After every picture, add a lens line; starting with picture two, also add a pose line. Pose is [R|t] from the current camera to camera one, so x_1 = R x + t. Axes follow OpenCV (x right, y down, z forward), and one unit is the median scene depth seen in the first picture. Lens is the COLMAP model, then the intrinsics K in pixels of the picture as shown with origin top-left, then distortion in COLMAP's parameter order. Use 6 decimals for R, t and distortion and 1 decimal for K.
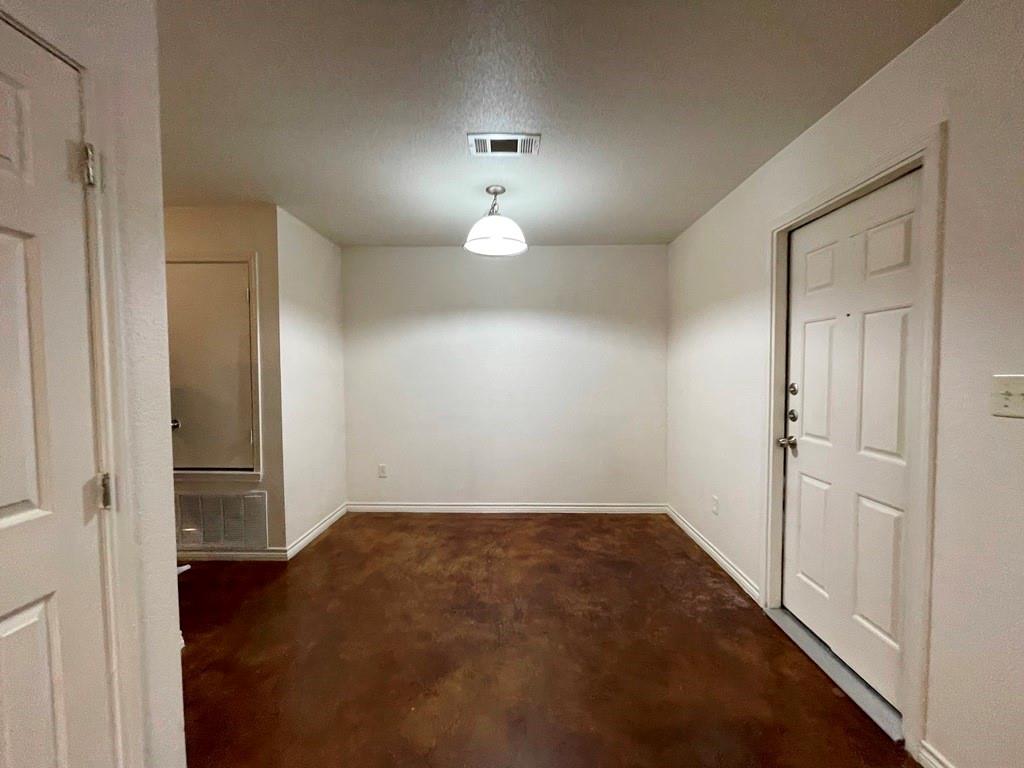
lens RADIAL K [[412.8, 0, 510.6], [0, 412.8, 385.9], [0, 0, 1]] dist [-0.002026, -0.000126]
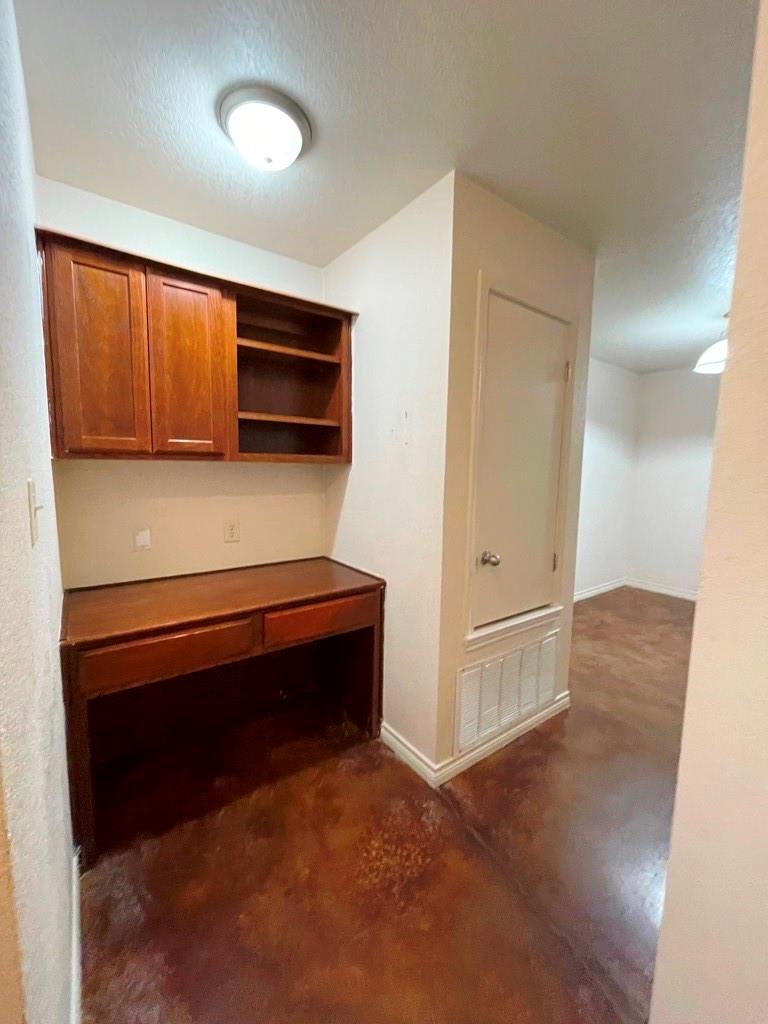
lens RADIAL K [[412.8, 0, 380.2], [0, 412.8, 508.5], [0, 0, 1]] dist [-0.002026, -0.000126]
pose [[0.789580, -0.049894, 0.611616, -1.573503], [0.003249, 0.997015, 0.077140, -0.075590], [-0.613639, -0.058921, 0.787385, 0.650100]]
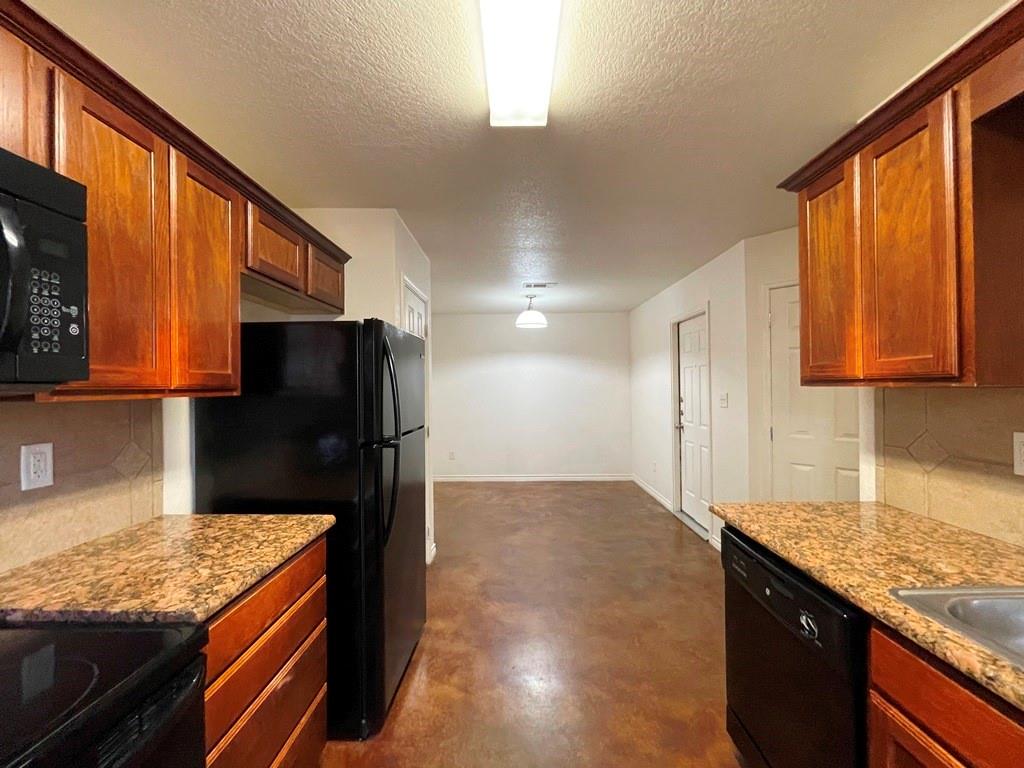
lens RADIAL K [[412.8, 0, 510.6], [0, 412.8, 385.9], [0, 0, 1]] dist [-0.002026, -0.000126]
pose [[0.999912, -0.007769, 0.010784, -0.153121], [0.008177, 0.999230, -0.038365, 0.008564], [-0.010478, 0.038450, 0.999206, -0.871418]]
